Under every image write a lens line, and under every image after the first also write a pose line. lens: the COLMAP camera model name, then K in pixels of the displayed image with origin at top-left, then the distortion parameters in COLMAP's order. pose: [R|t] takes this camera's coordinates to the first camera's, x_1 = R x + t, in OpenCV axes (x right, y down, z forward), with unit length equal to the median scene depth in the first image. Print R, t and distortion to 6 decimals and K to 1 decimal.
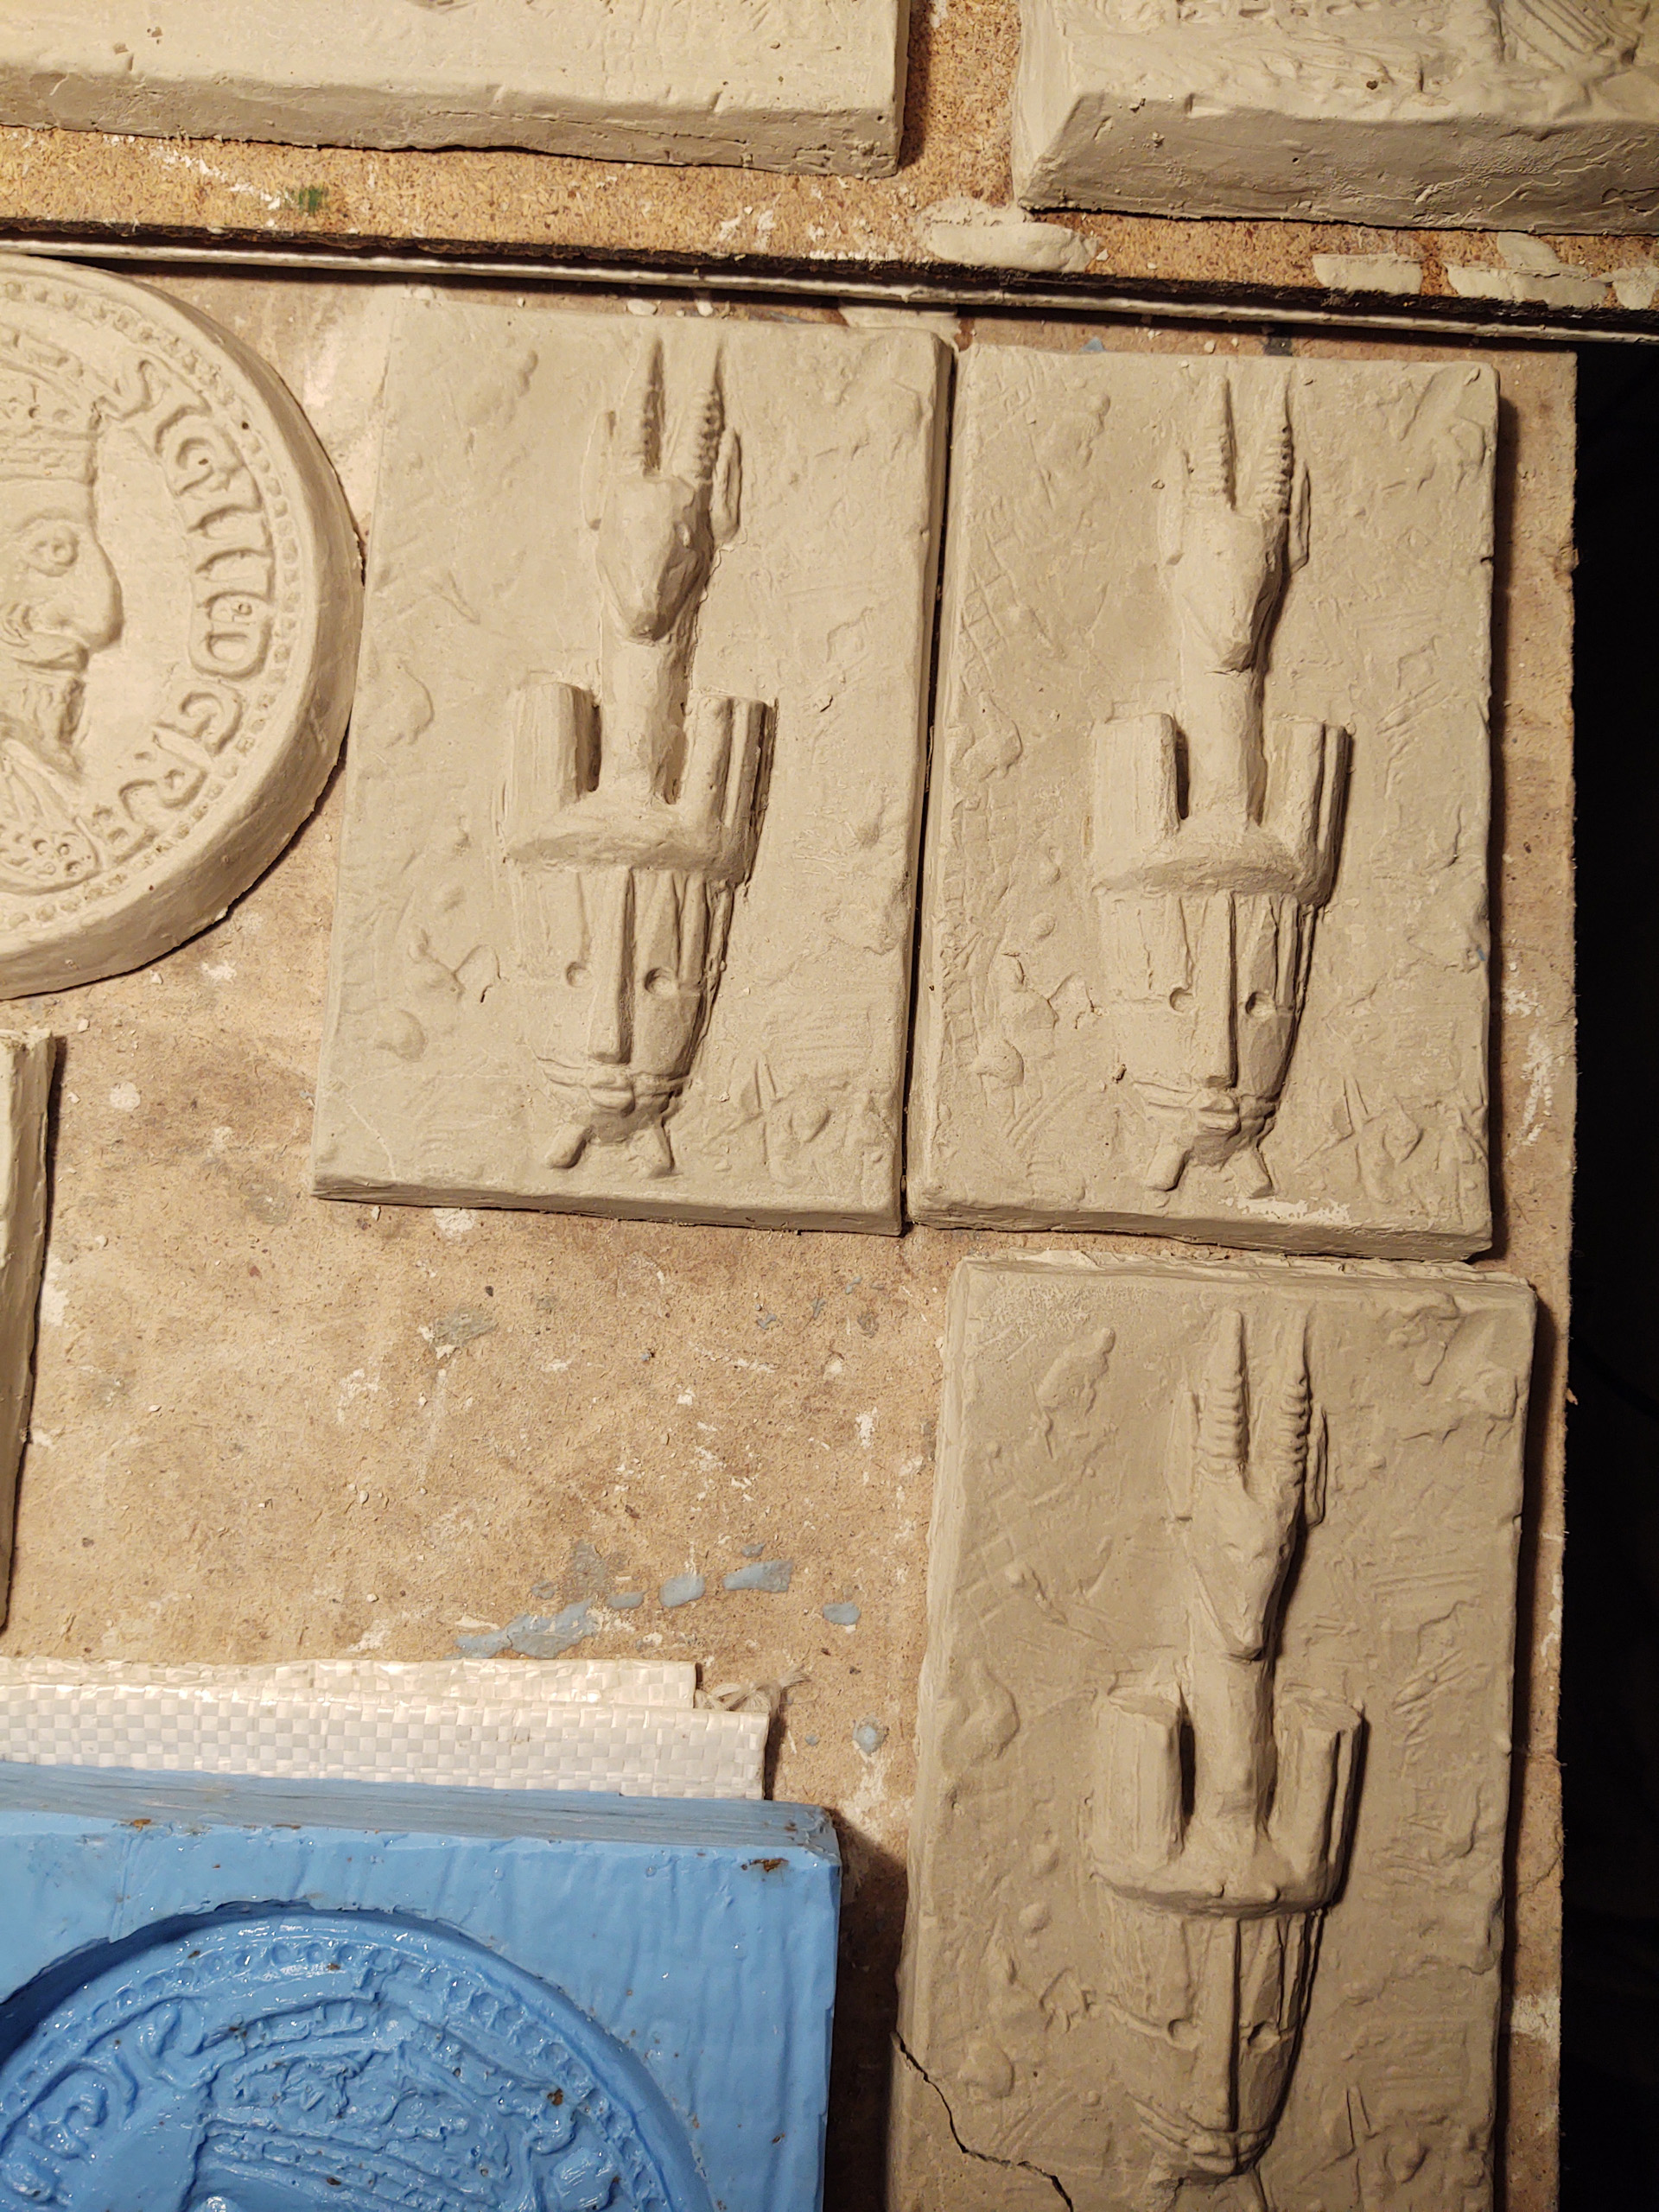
lens RADIAL K [[1603.7, 0, 827.4], [0, 1603.7, 1116.0], [0, 0, 1]] dist [-0.010460, -0.022328]
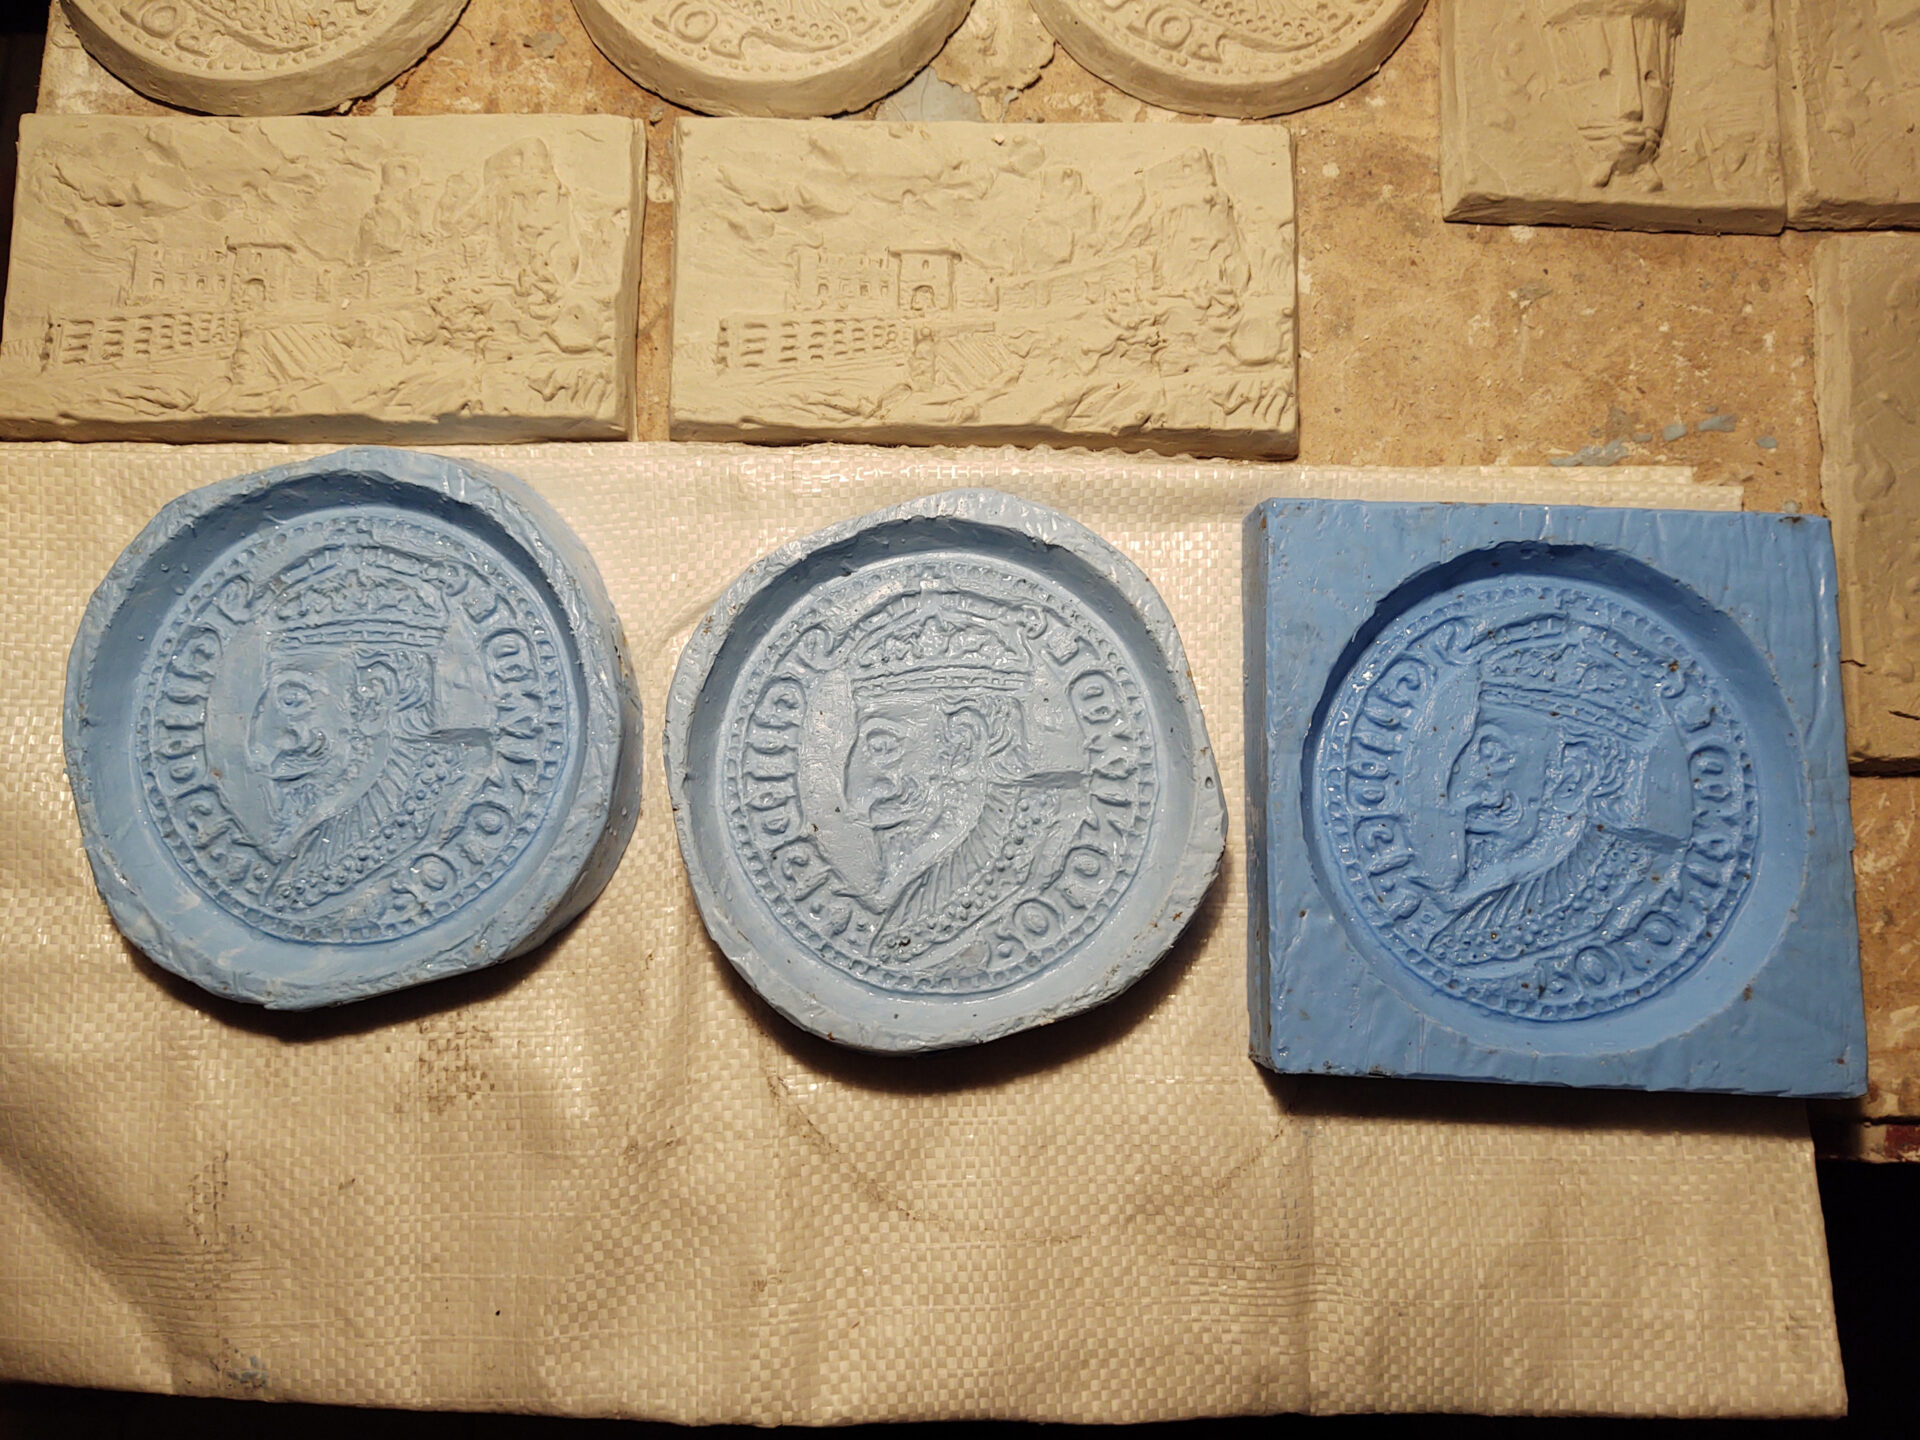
lens RADIAL K [[1392.0, 0, 956.8], [0, 1392.0, 715.3], [0, 0, 1]] dist [-0.010460, -0.022328]
pose [[0.998415, -0.035749, -0.043461, -0.815828], [0.034029, 0.998633, -0.039683, 0.639356], [0.044820, 0.038141, 0.998267, -0.516936]]
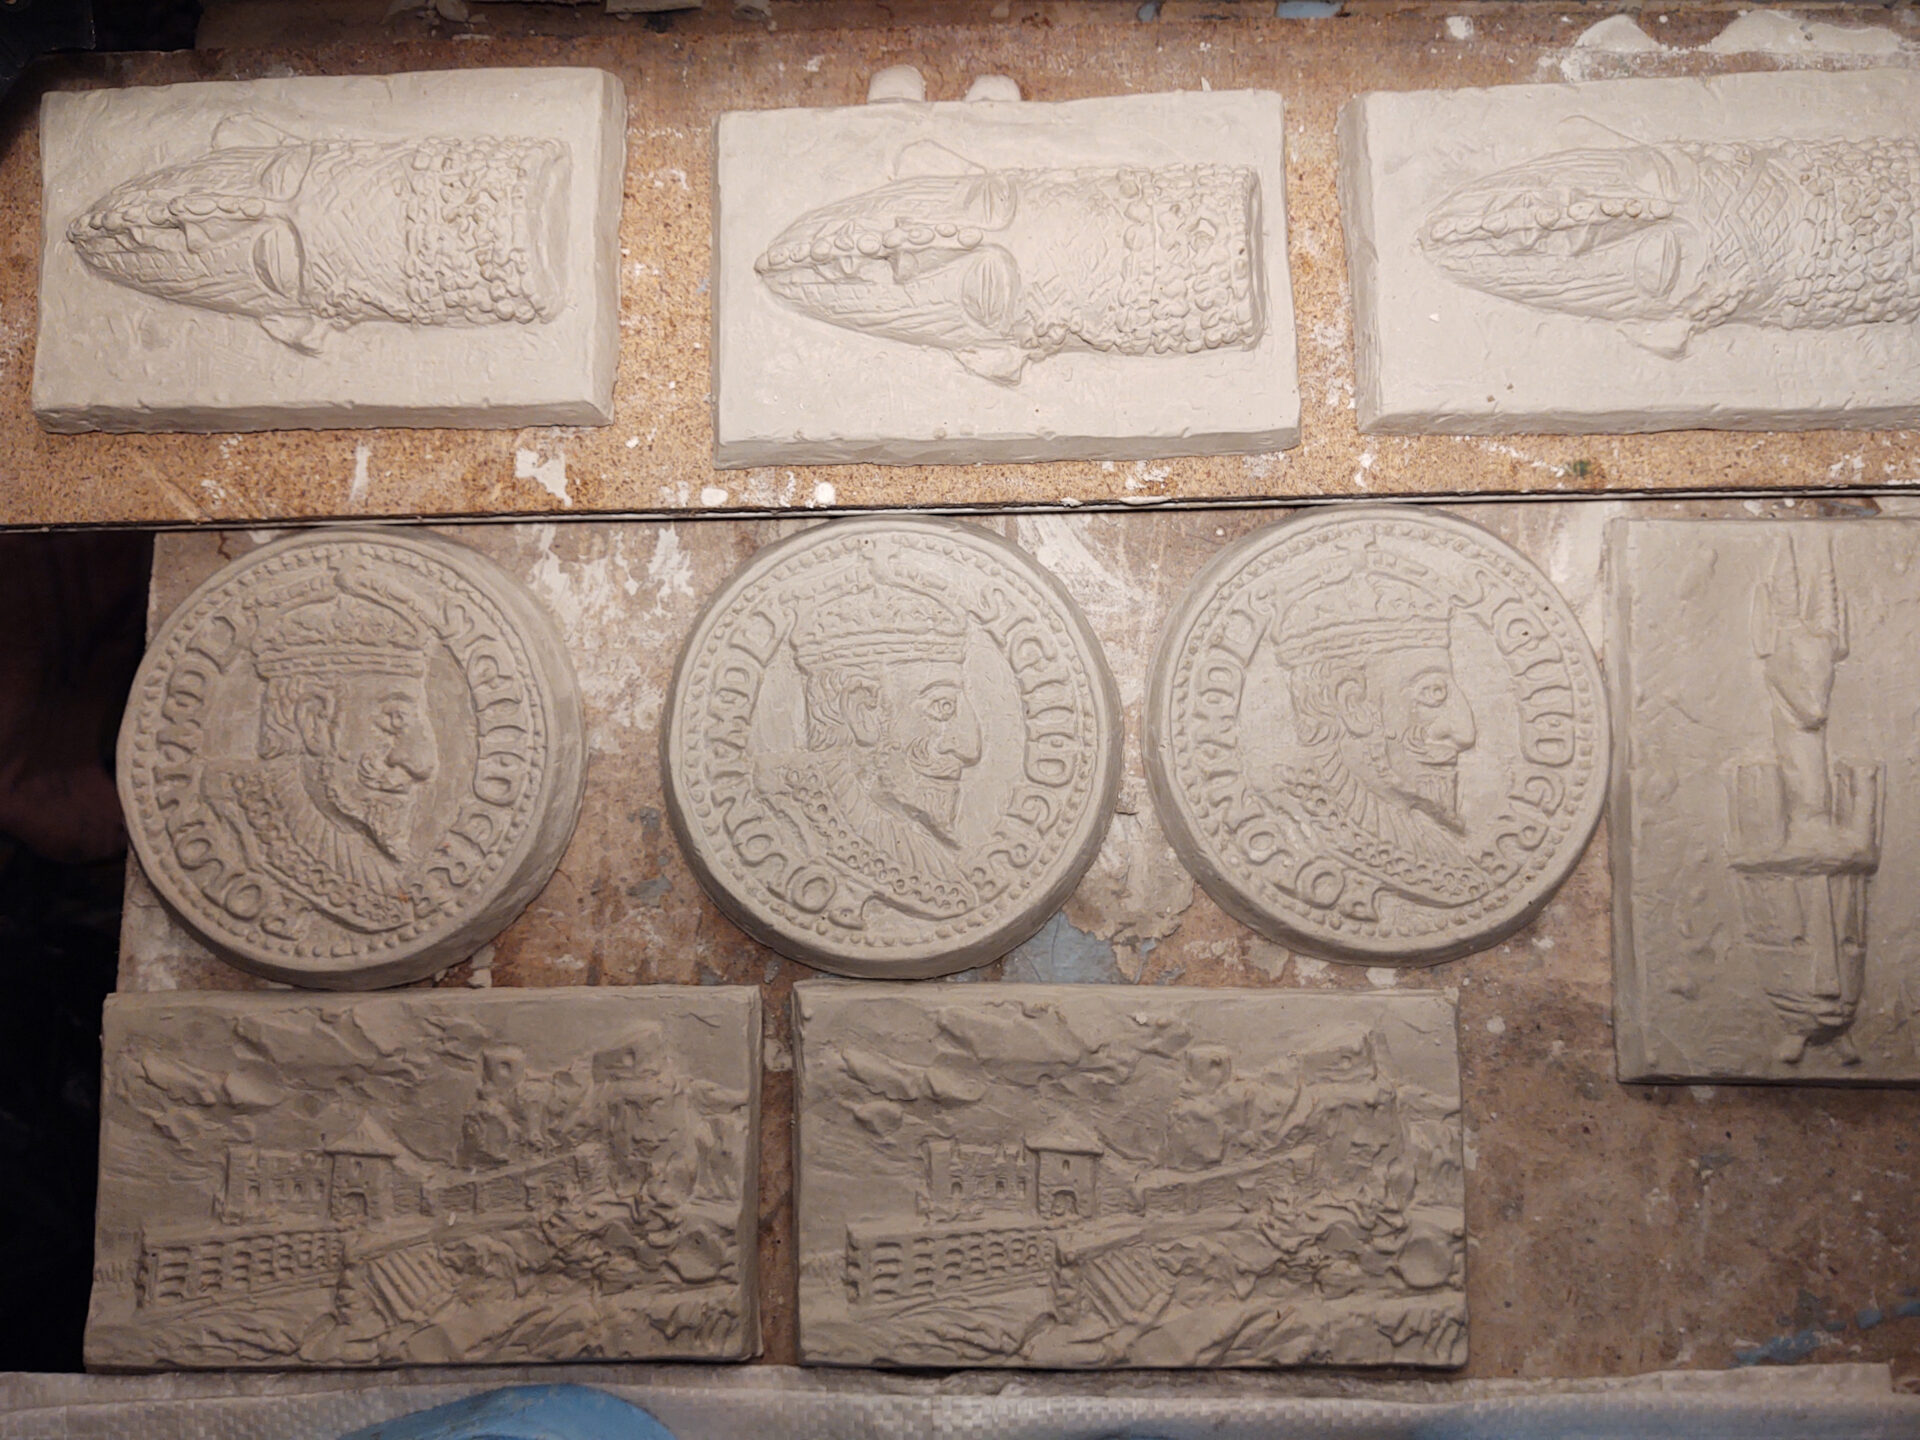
lens RADIAL K [[1392.0, 0, 950.7], [0, 1392.0, 722.0], [0, 0, 1]] dist [-0.010460, -0.022328]
pose [[0.996429, -0.052079, -0.066464, -0.895824], [0.050188, 0.998295, -0.029804, -0.310105], [0.067903, 0.026362, 0.997344, -0.459536]]
